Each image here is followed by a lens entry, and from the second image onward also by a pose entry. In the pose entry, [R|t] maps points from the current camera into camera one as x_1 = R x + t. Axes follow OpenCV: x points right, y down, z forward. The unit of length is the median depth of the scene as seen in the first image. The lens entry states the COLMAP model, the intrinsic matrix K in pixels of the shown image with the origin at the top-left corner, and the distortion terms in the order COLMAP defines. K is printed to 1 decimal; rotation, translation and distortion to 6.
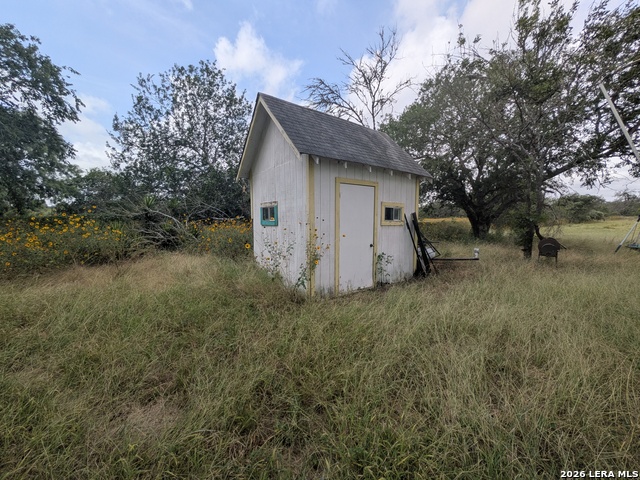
lens RADIAL K [[255.2, 0, 323.1], [0, 255.2, 242.3], [0, 0, 1]] dist [-0.007826, 0.000236]
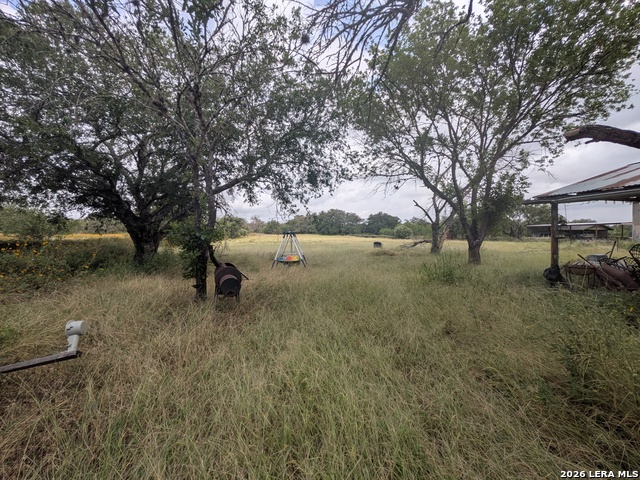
lens RADIAL K [[255.2, 0, 322.5], [0, 255.2, 238.5], [0, 0, 1]] dist [-0.007826, 0.000236]
pose [[0.430197, -0.007408, 0.902705, 0.164056], [0.075751, 0.996736, -0.027921, -0.020820], [-0.899551, 0.080392, 0.429353, 0.201180]]
